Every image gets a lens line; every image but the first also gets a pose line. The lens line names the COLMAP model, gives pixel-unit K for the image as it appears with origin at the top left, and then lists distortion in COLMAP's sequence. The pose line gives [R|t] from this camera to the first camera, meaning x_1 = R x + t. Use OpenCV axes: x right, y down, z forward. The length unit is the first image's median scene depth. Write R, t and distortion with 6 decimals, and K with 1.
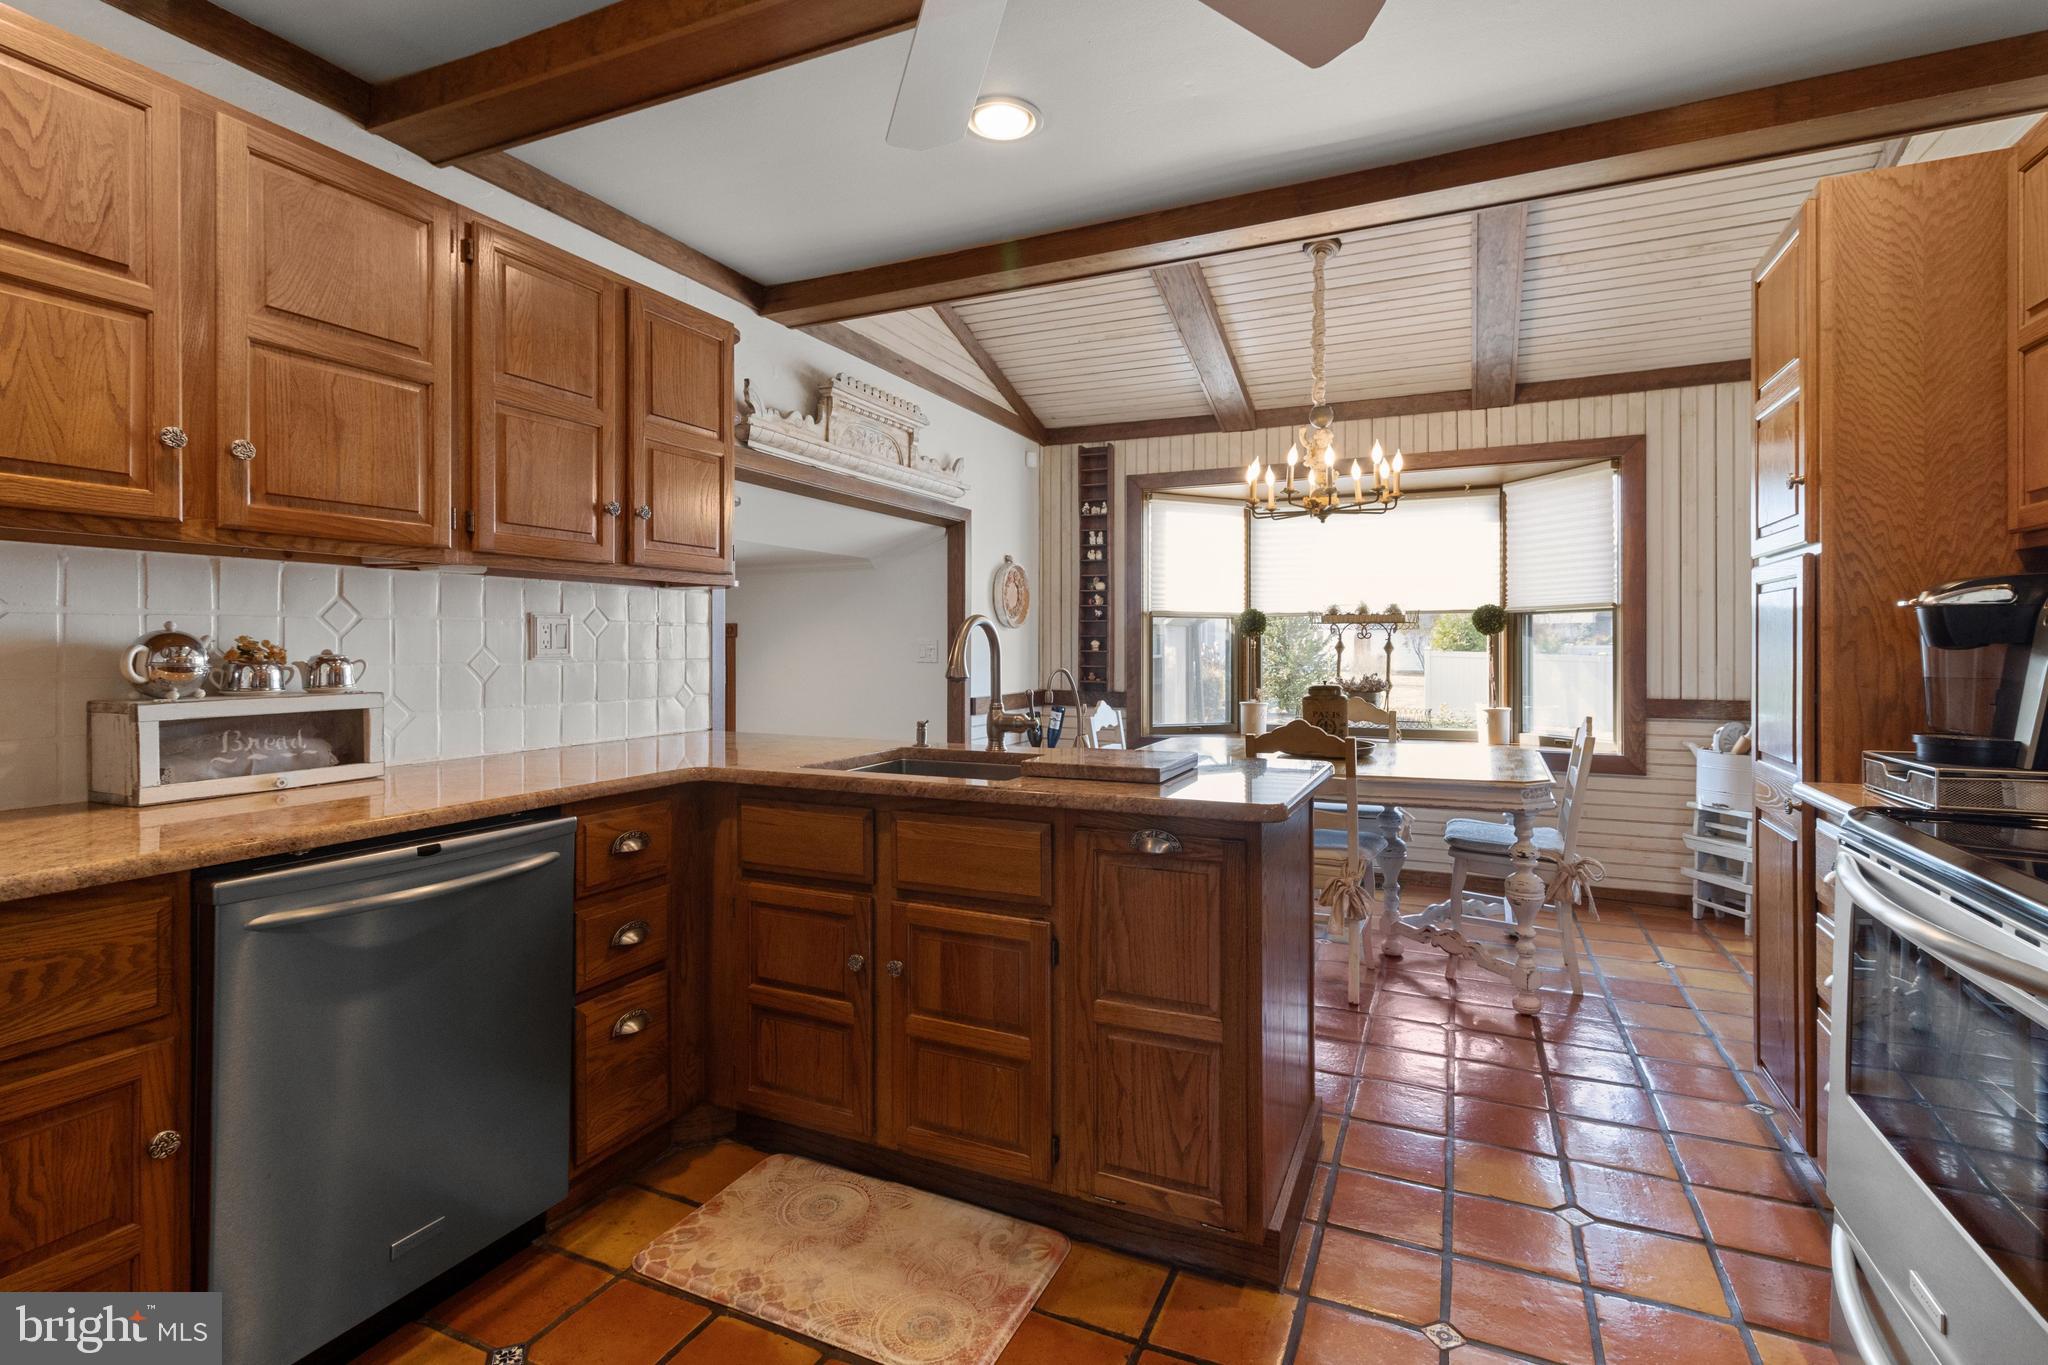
lens RADIAL K [[962.3, 0, 1029.7], [0, 962.3, 635.8], [0, 0, 1]] dist [0.000989, 0.000220]
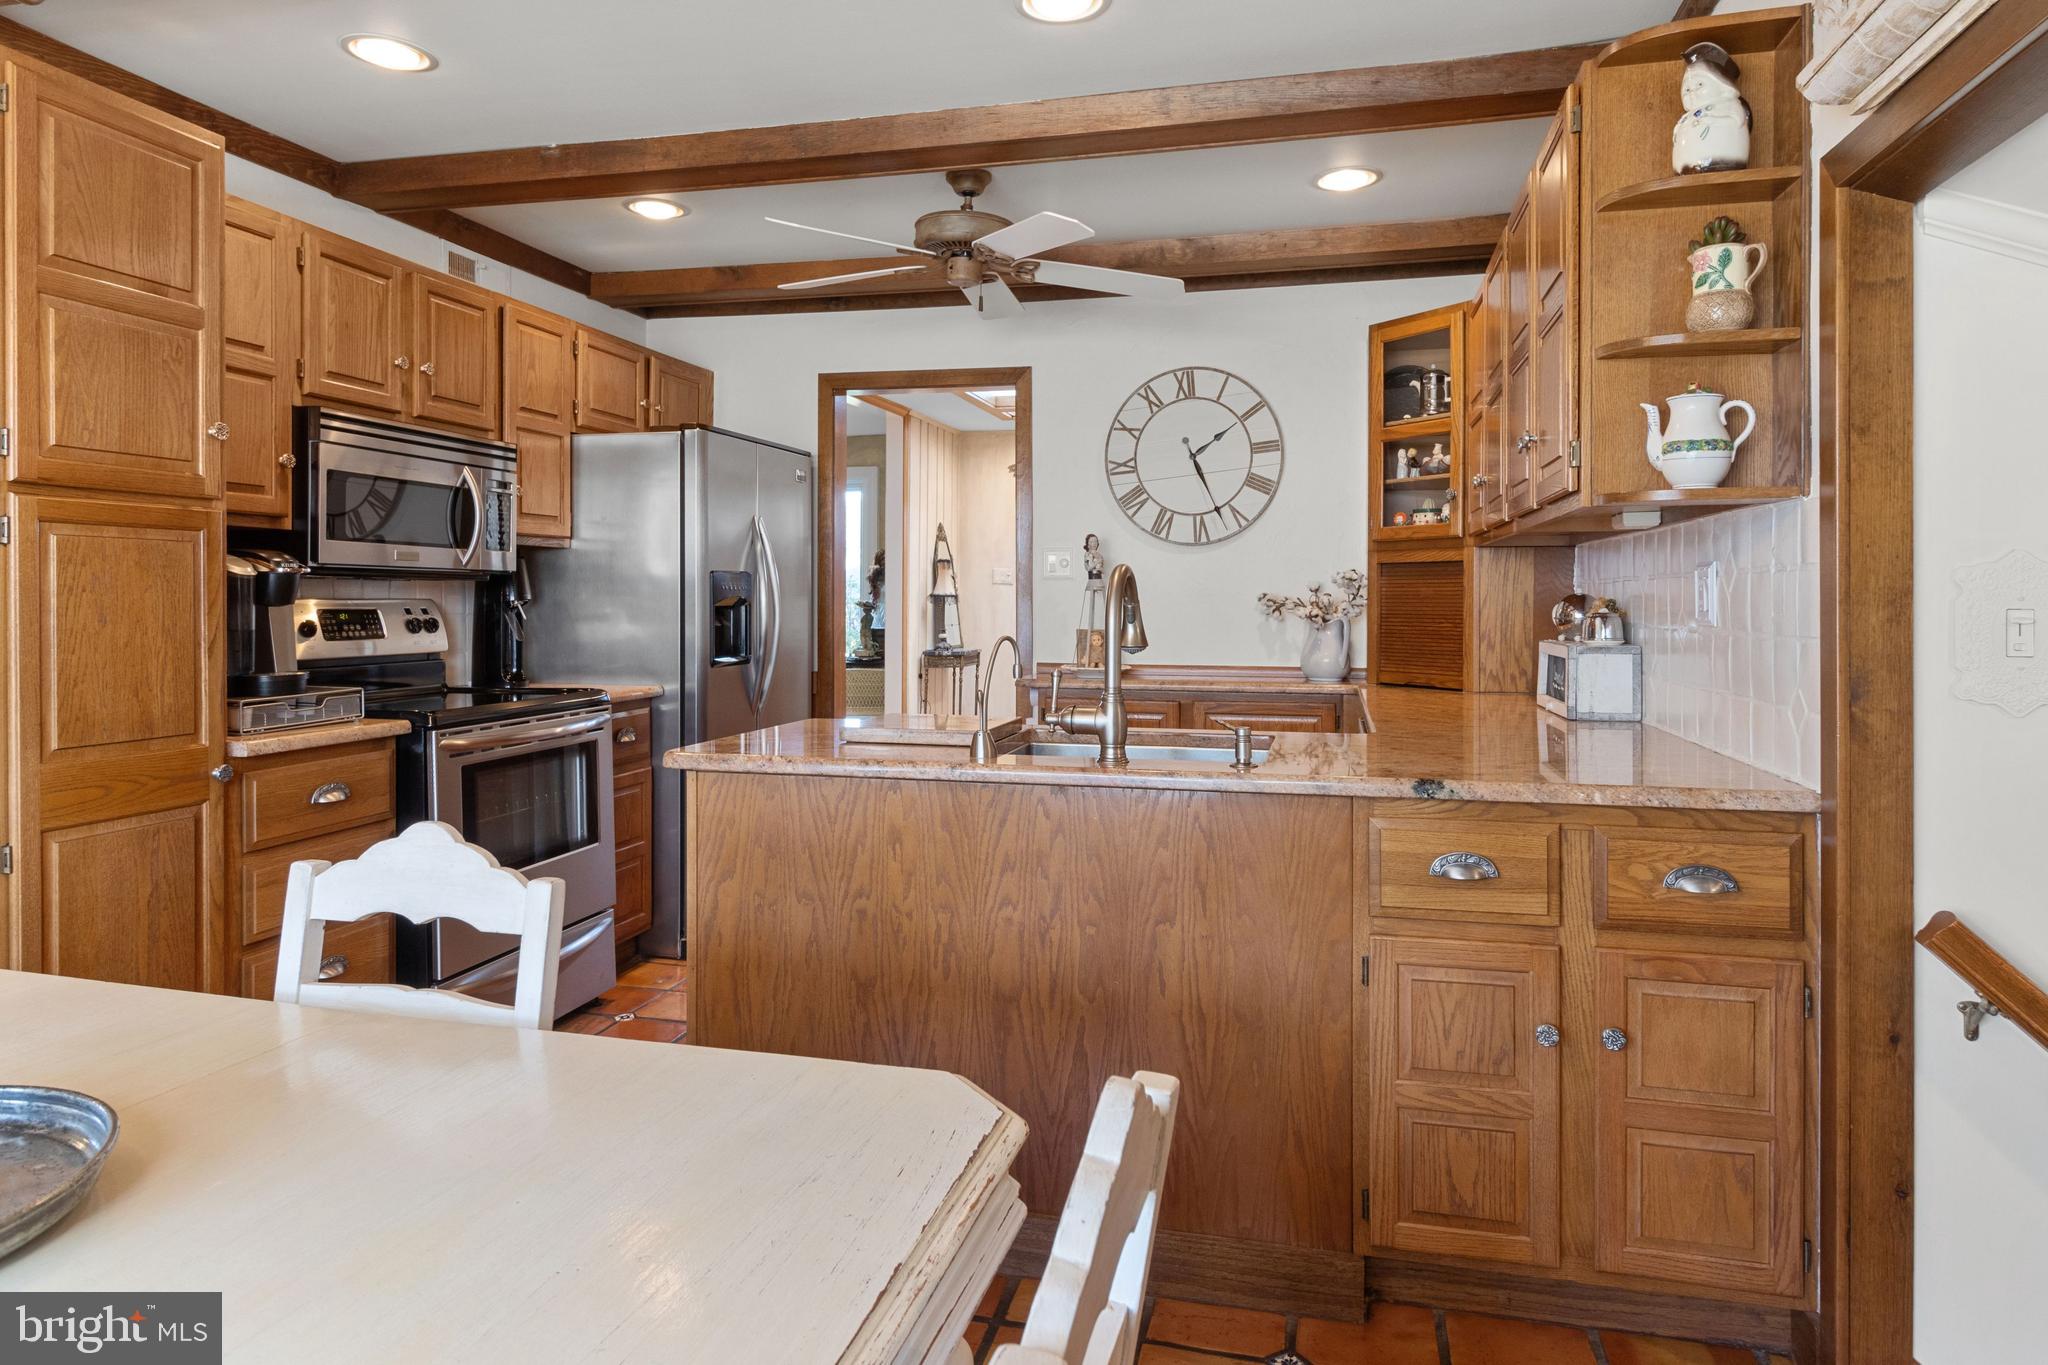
lens RADIAL K [[1245.1, 0, 1027.0], [0, 1245.1, 614.6], [0, 0, 1]] dist [0.001775, 0.000373]
pose [[-0.983931, -0.001425, -0.178545, 0.251381], [-0.002351, 0.999985, 0.004978, 0.017113], [0.178535, 0.005317, -0.983919, 2.633103]]
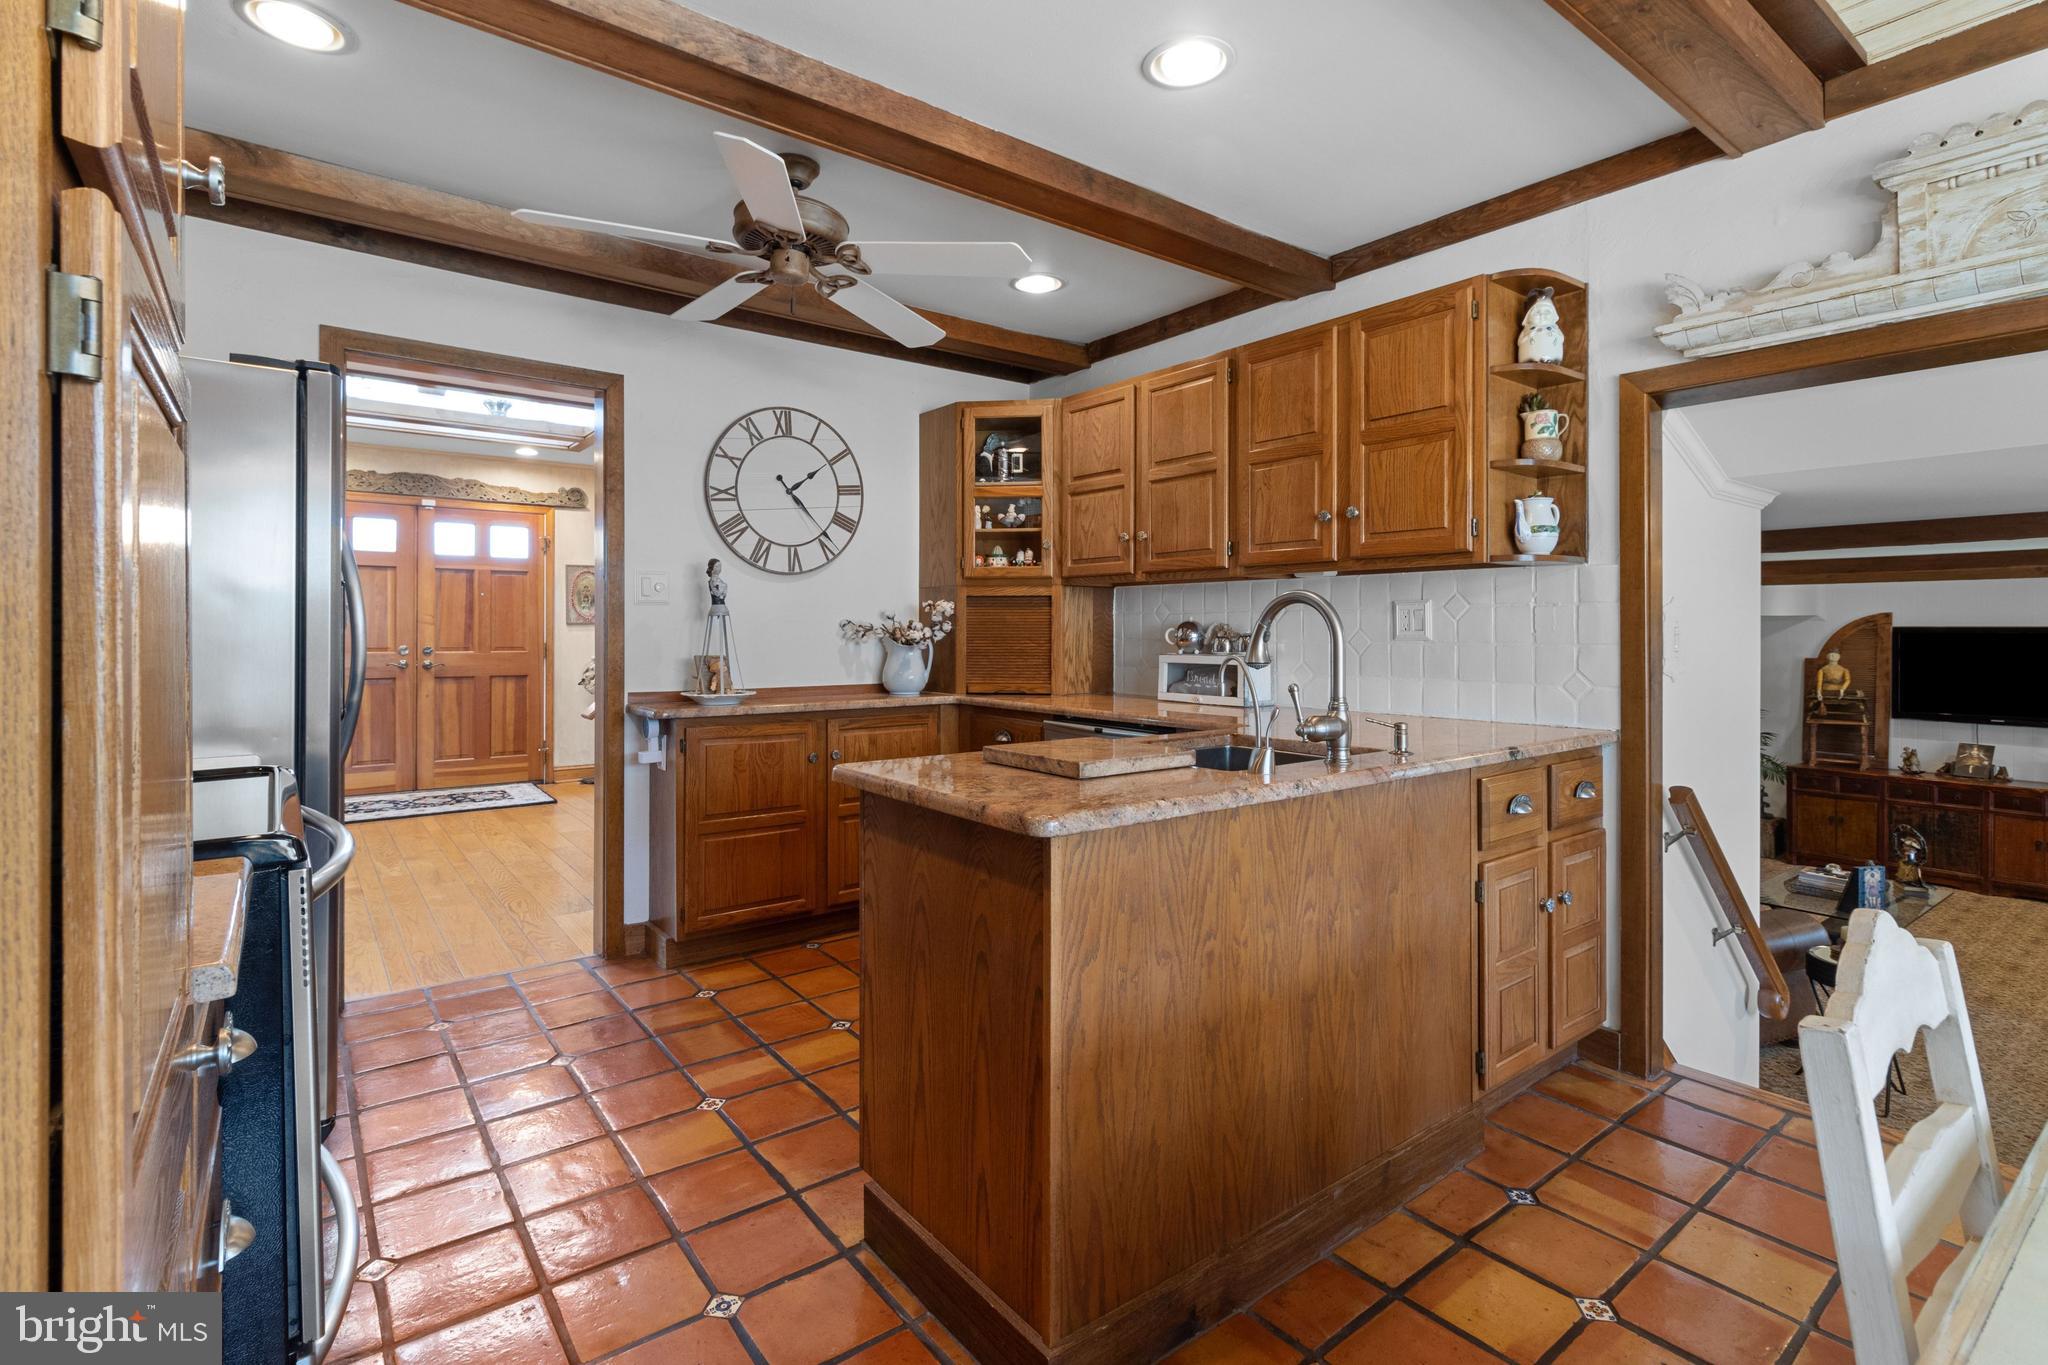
lens RADIAL K [[962.3, 0, 1029.7], [0, 962.3, 635.8], [0, 0, 1]] dist [0.000989, 0.000220]
pose [[-0.467859, 0.002740, -0.883799, 1.082845], [0.005258, 0.999986, 0.000316, 0.023205], [0.883788, -0.004499, -0.467867, 1.626300]]
